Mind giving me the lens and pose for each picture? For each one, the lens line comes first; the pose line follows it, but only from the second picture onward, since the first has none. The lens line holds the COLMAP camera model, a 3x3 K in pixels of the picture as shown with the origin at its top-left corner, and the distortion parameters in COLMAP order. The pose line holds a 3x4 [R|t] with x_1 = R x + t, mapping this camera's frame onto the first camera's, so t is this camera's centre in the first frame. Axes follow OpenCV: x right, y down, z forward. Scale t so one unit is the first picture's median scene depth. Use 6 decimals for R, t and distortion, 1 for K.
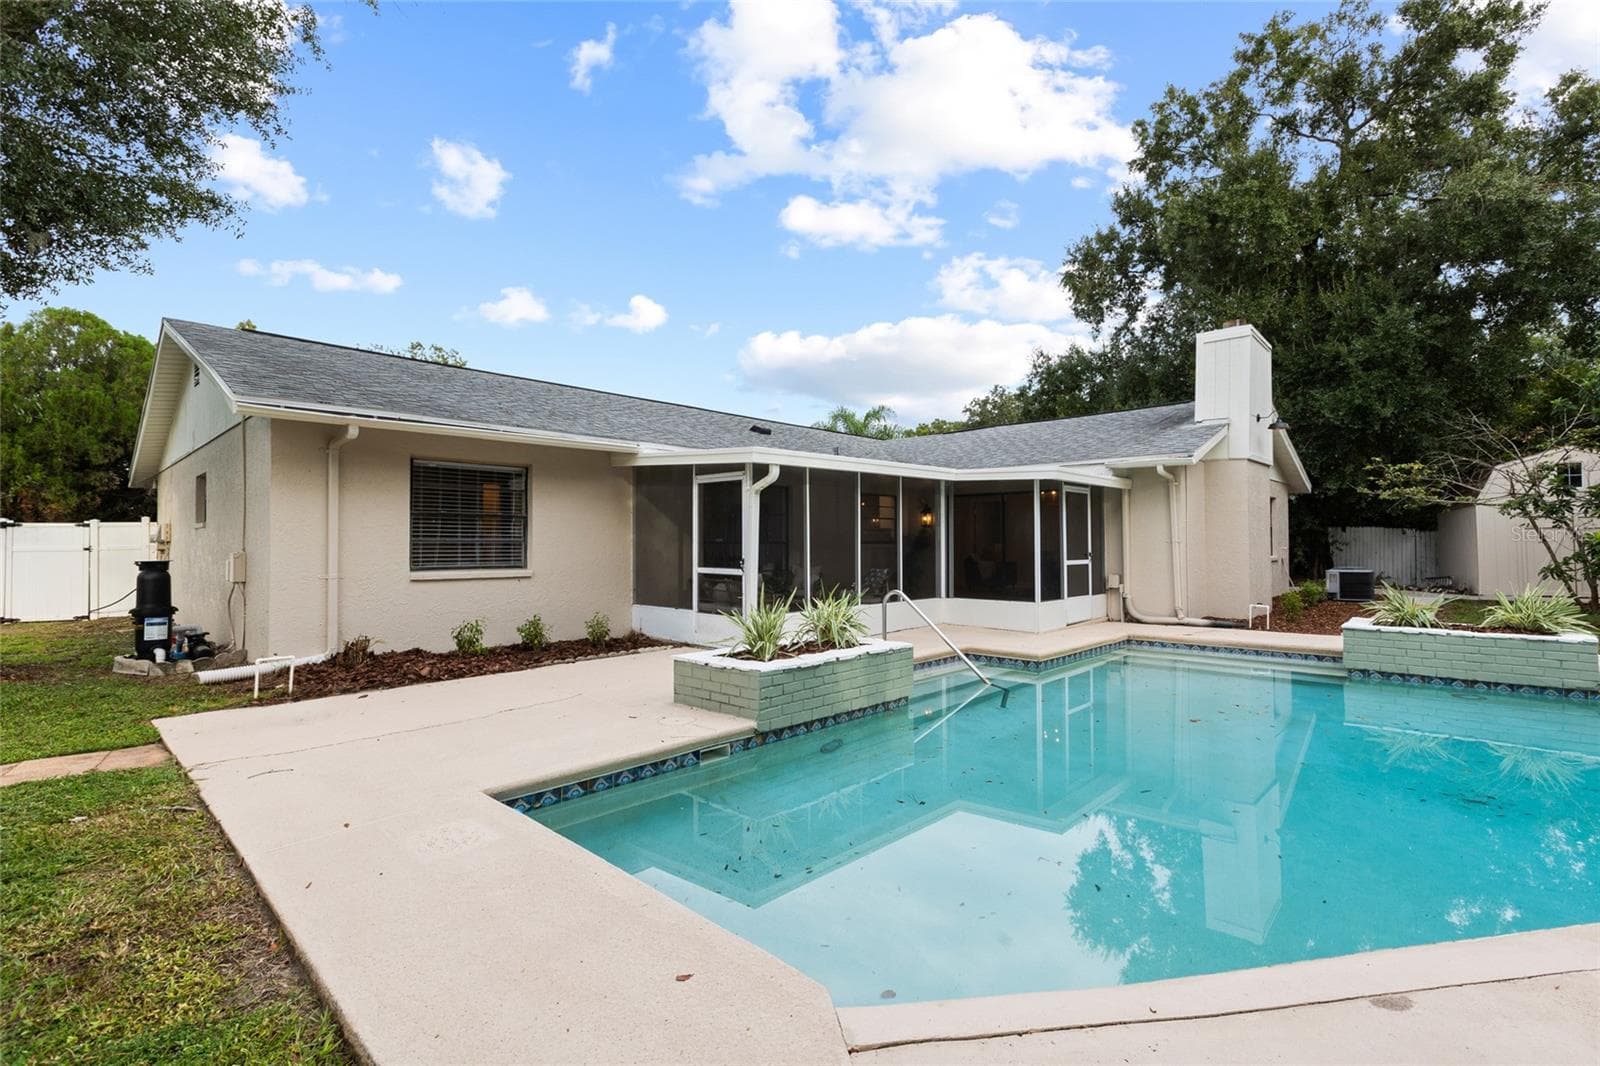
lens RADIAL K [[715.3, 0, 803.7], [0, 715.3, 533.7], [0, 0, 1]] dist [-0.000958, -0.000286]
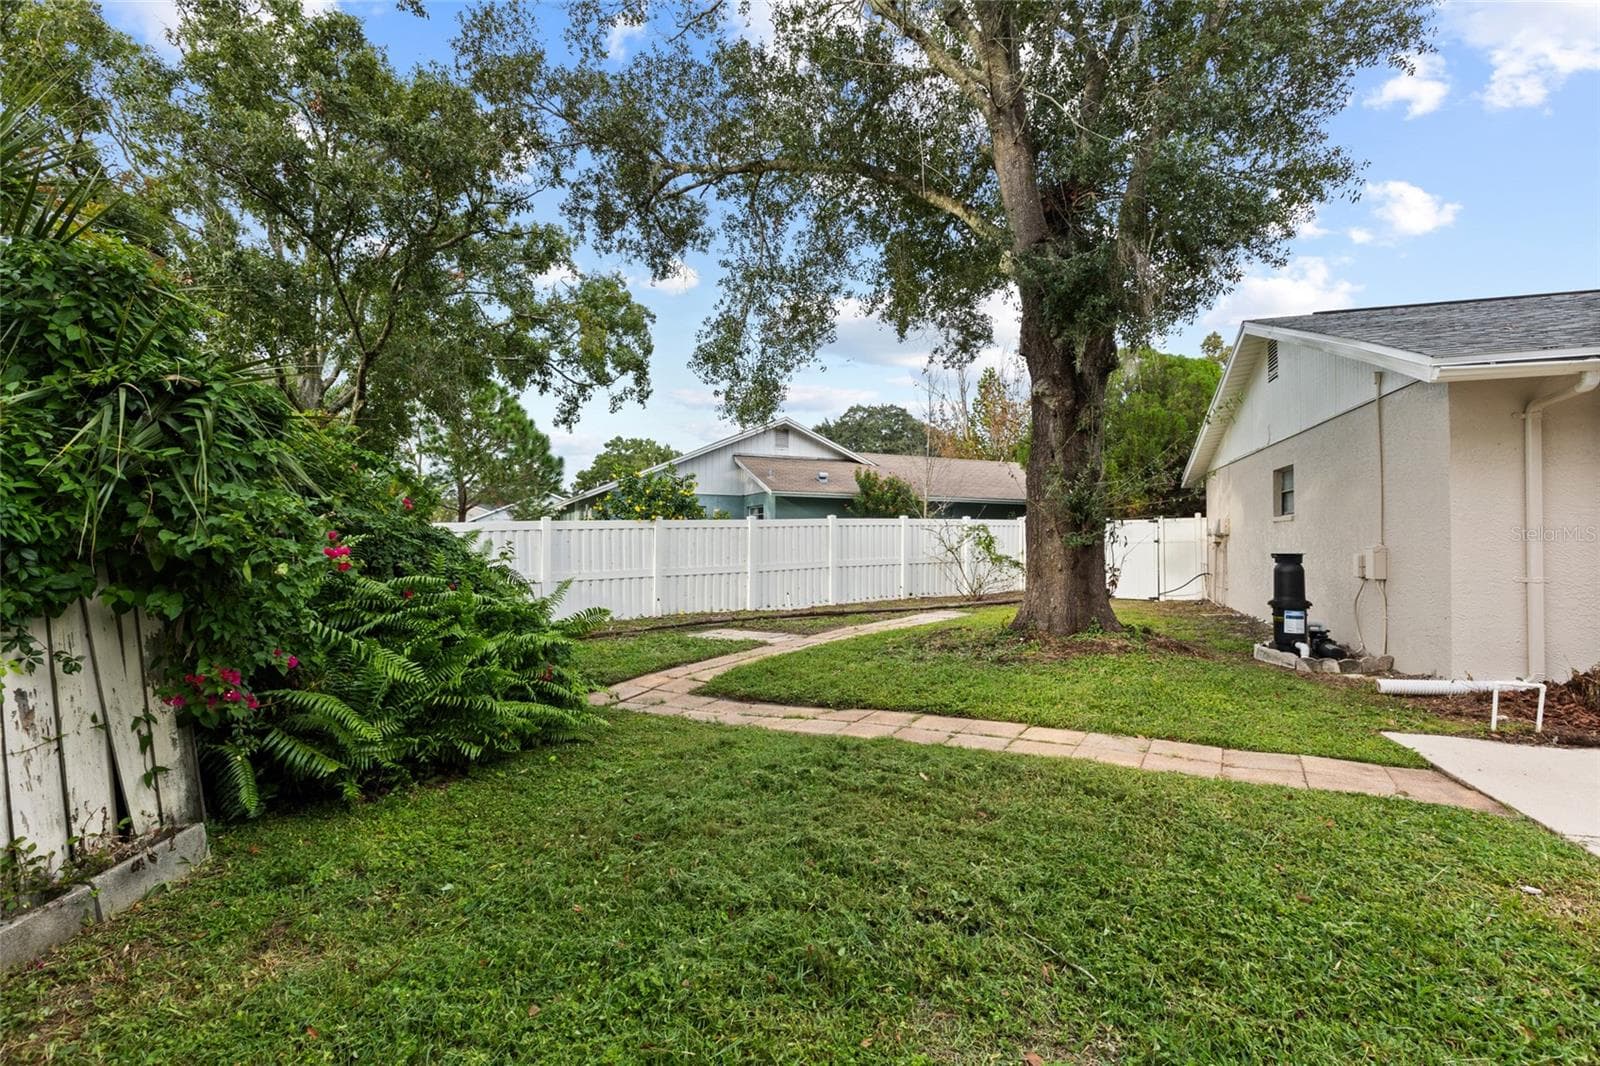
lens RADIAL K [[715.3, 0, 803.7], [0, 715.3, 533.7], [0, 0, 1]] dist [-0.000958, -0.000286]
pose [[0.391216, -0.000397, -0.920299, -0.261418], [0.006698, 0.999975, 0.002417, 0.003894], [0.920274, -0.007110, 0.391209, -0.009634]]
